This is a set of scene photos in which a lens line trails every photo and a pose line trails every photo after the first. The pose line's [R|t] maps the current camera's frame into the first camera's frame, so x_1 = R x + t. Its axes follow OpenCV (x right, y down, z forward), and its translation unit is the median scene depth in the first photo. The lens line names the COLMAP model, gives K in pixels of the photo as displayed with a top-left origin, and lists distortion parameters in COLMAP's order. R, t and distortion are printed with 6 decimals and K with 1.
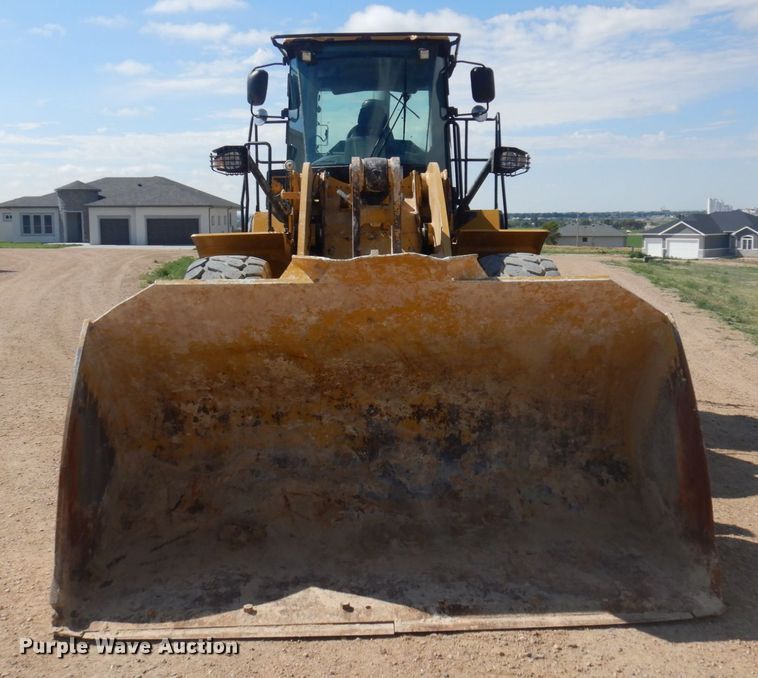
lens RADIAL K [[989.0, 0, 407.5], [0, 989.0, 306.6], [0, 0, 1]] dist [0.029757, 0.000000]
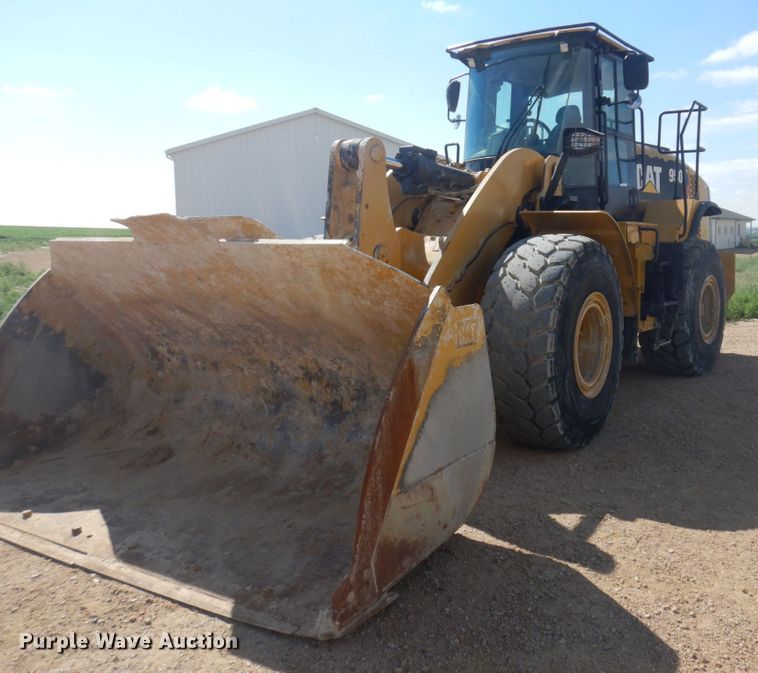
lens RADIAL K [[776.5, 0, 443.9], [0, 776.5, 292.2], [0, 0, 1]] dist [0.029148, 0.000000]
pose [[0.811551, 0.047429, -0.582353, 0.619331], [-0.055760, 0.998438, 0.003611, 0.009417], [0.581614, 0.029542, 0.812928, 0.423164]]
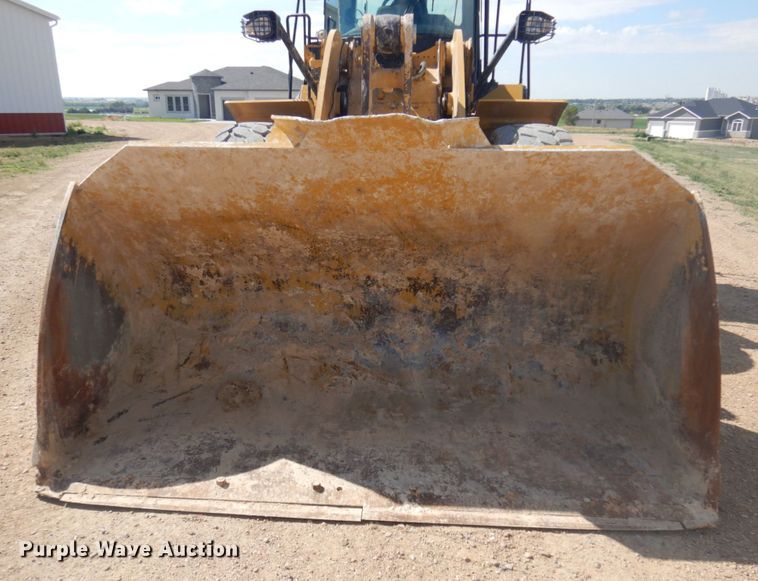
lens RADIAL K [[701.3, 0, 354.3], [0, 701.3, 354.3], [0, 0, 1]] dist [0.030344, 0.000000]
pose [[0.990010, 0.057945, -0.128540, 0.047194], [-0.024033, 0.967658, 0.251118, -0.003581], [0.138934, -0.245520, 0.959384, 0.292555]]
